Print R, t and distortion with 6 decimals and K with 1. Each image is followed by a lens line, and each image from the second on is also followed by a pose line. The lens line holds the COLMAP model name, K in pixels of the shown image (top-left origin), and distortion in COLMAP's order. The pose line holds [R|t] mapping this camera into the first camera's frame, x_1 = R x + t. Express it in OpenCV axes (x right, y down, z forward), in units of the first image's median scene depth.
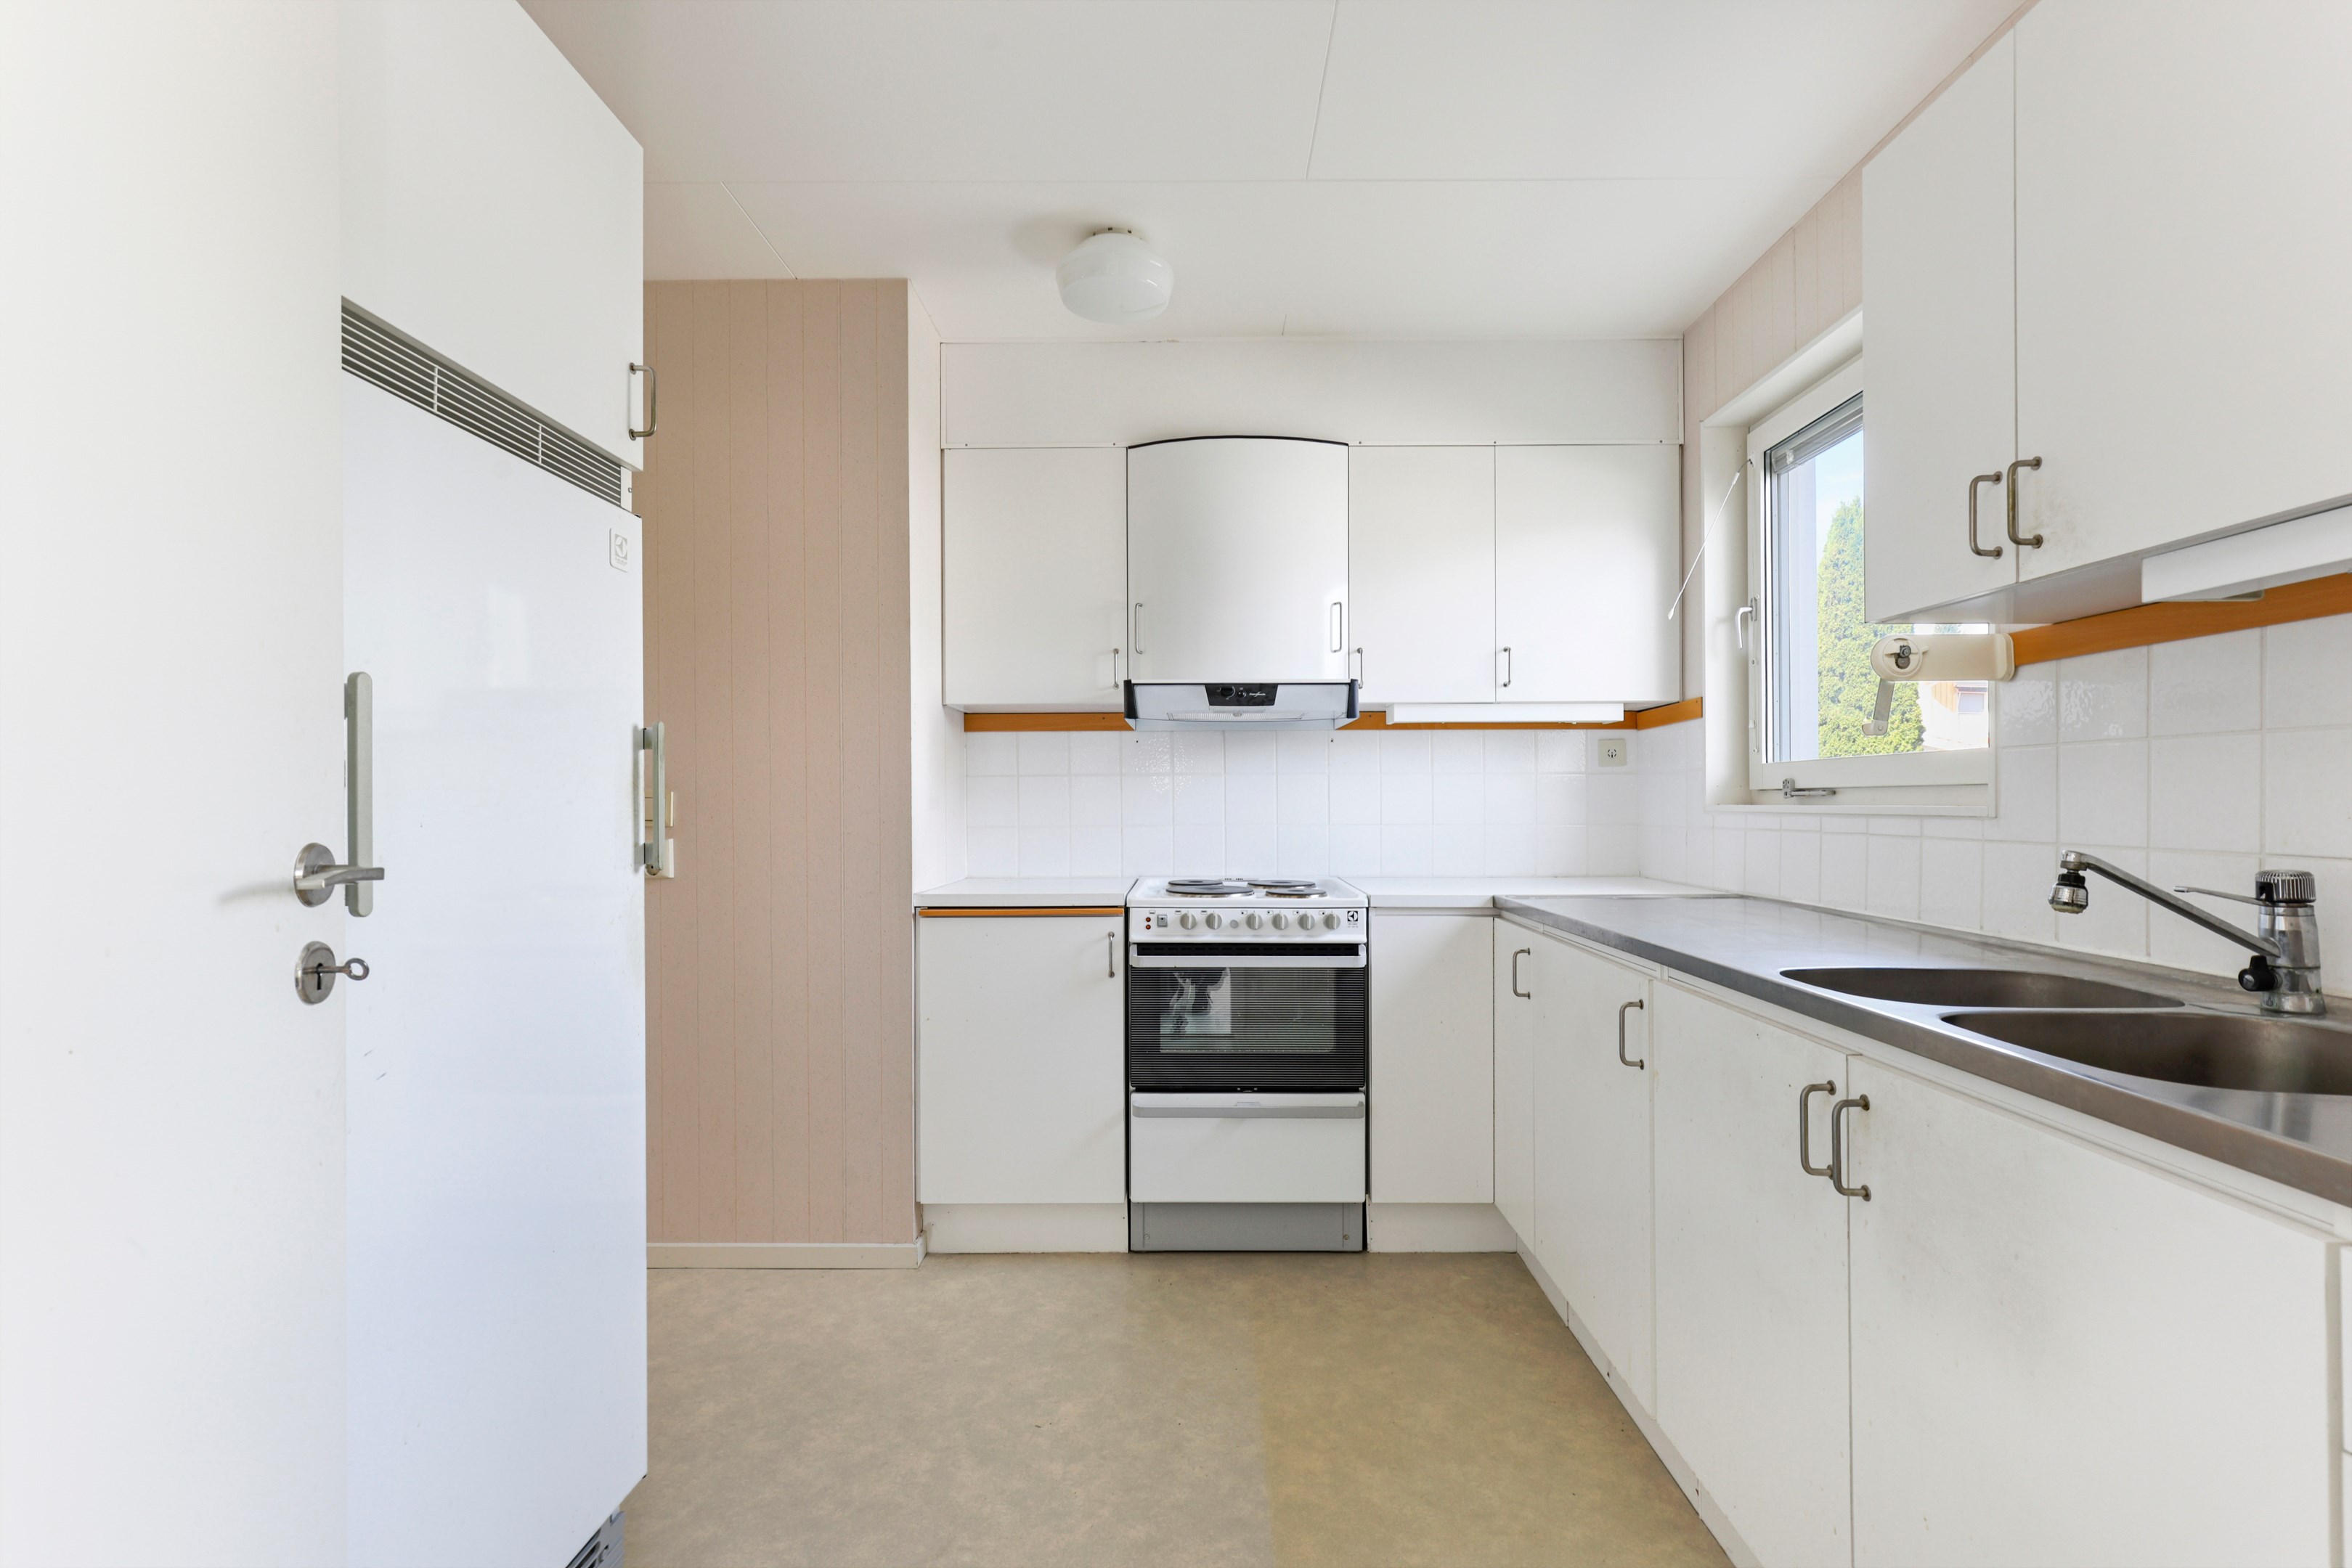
lens RADIAL K [[1107.9, 0, 1176.0], [0, 1107.9, 784.0], [0, 0, 1]] dist [0.000663, 0.000105]
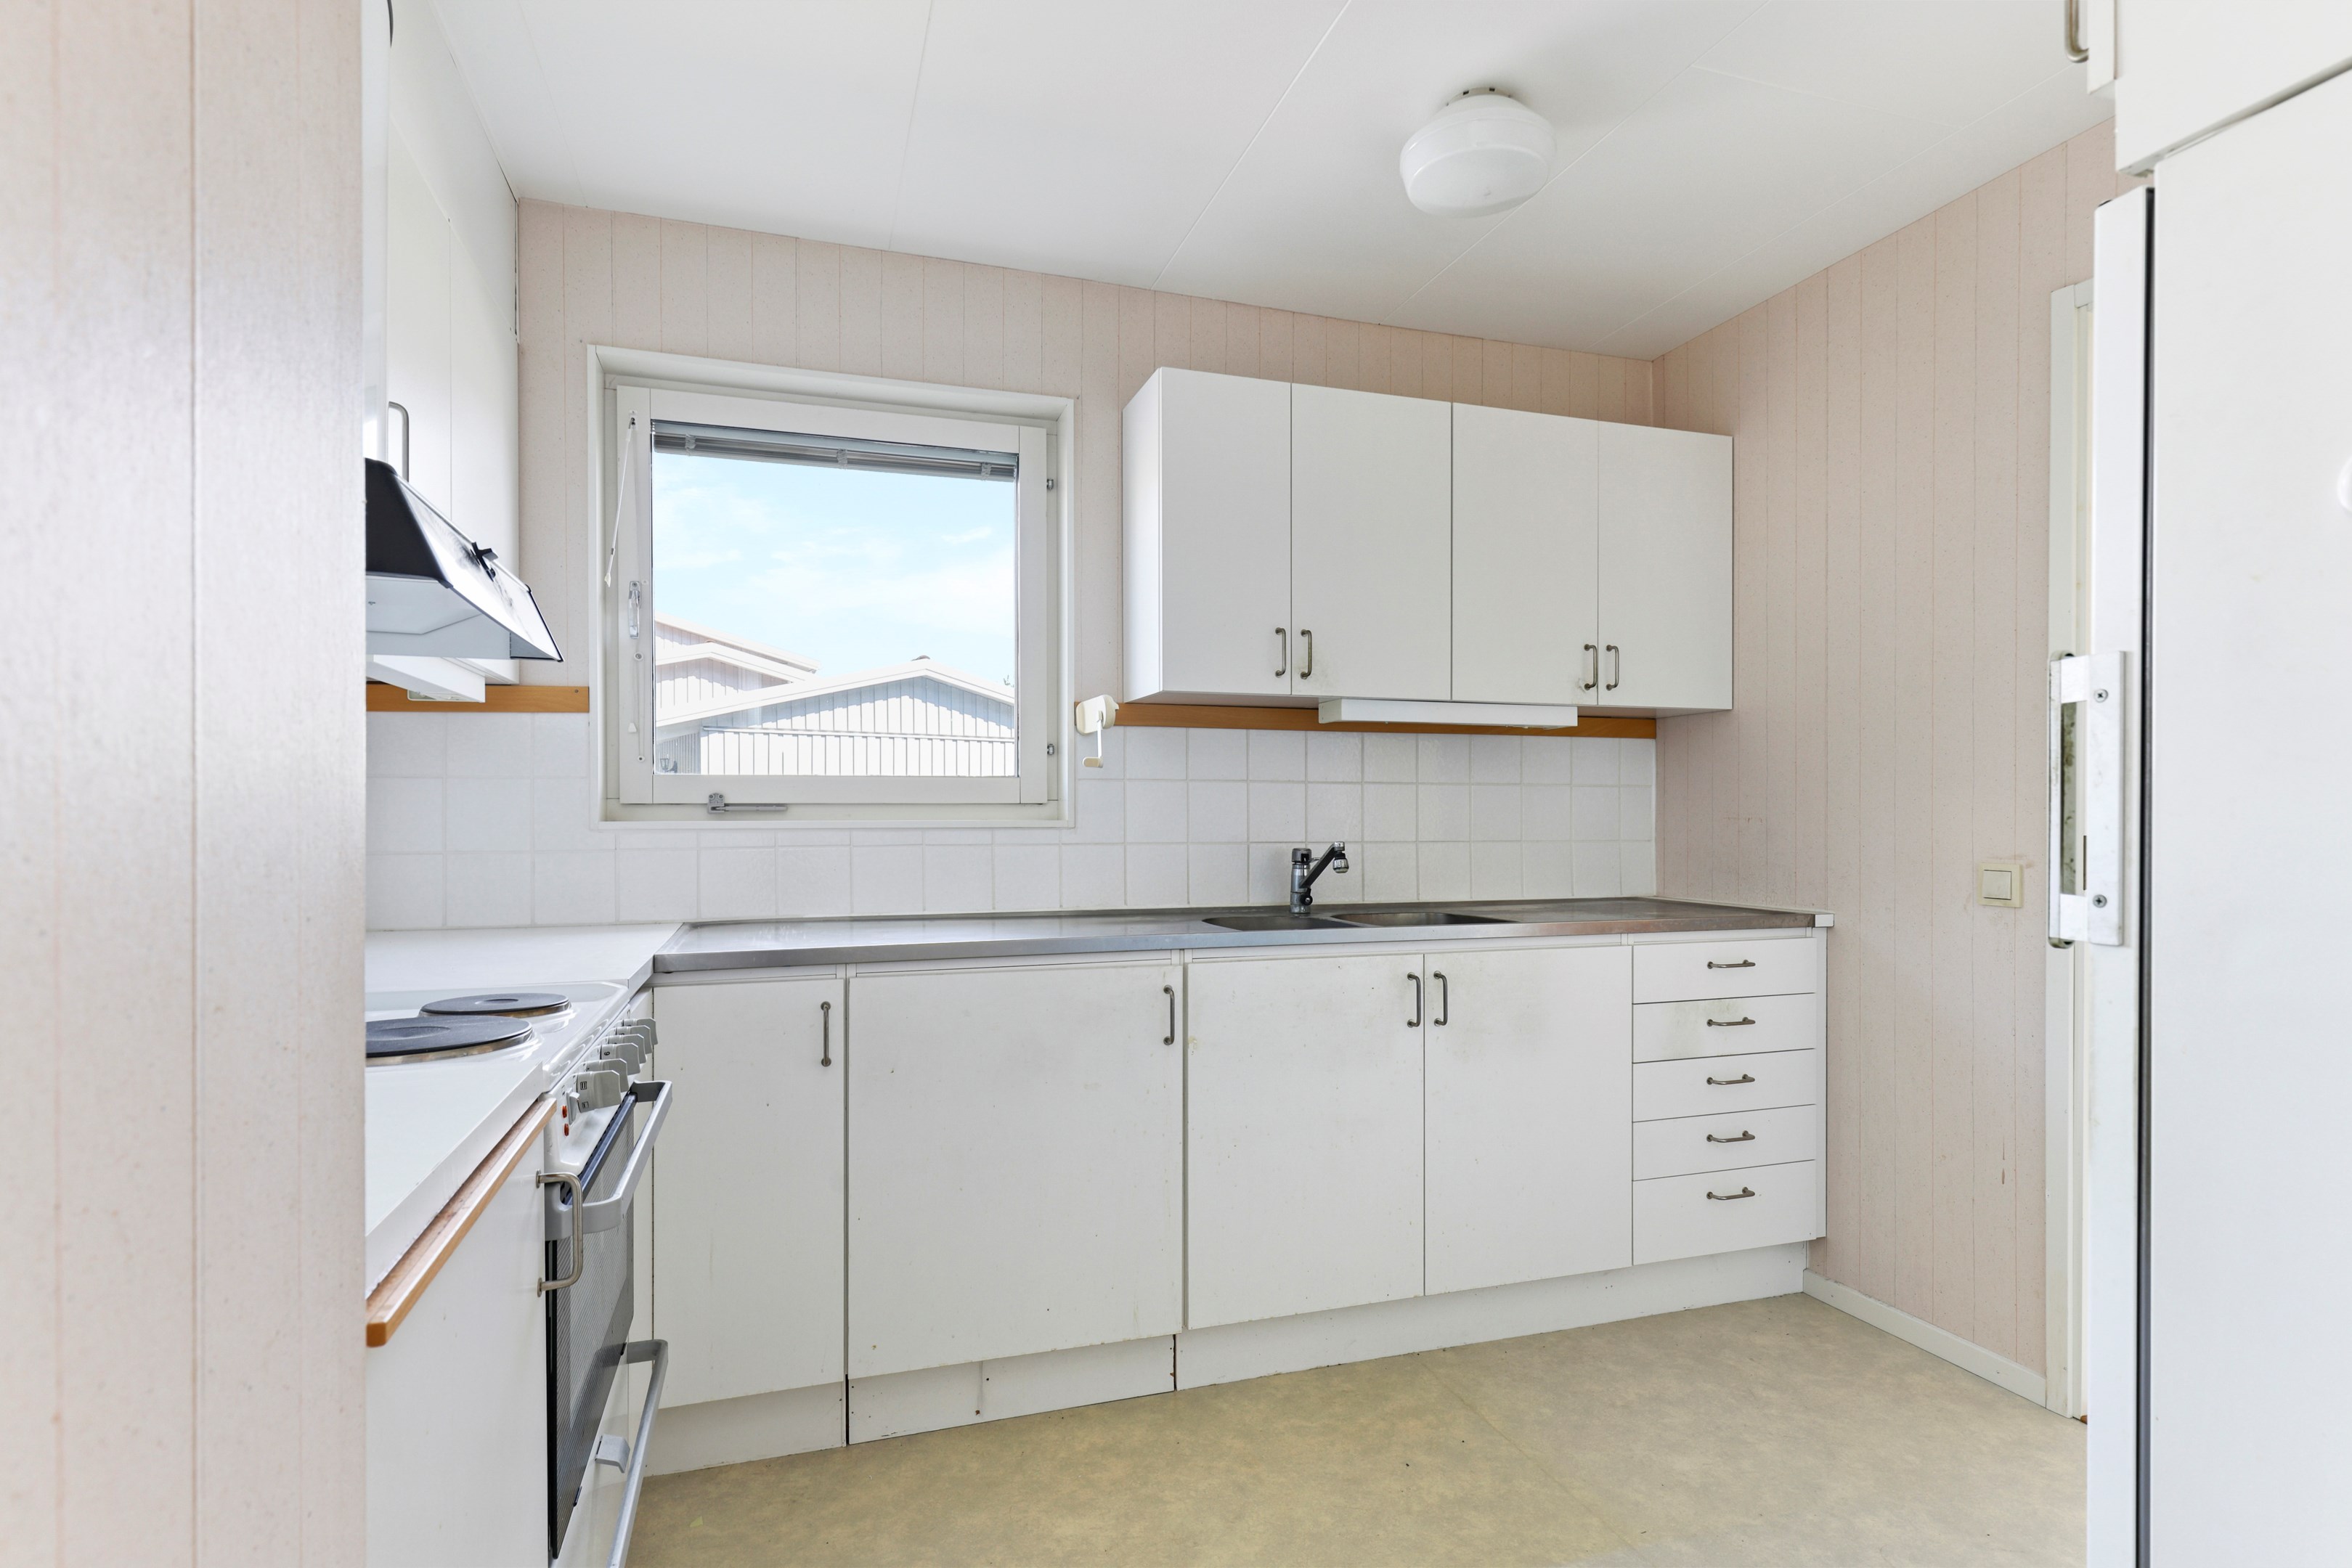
lens RADIAL K [[1123.5, 0, 1174.7], [0, 1123.5, 831.1], [0, 0, 1]] dist [0.000199, -0.000024]
pose [[-0.343286, 0.004939, 0.939218, -0.561146], [-0.009113, 0.999922, -0.008588, 0.038090], [-0.939187, -0.011507, -0.343214, 1.140892]]
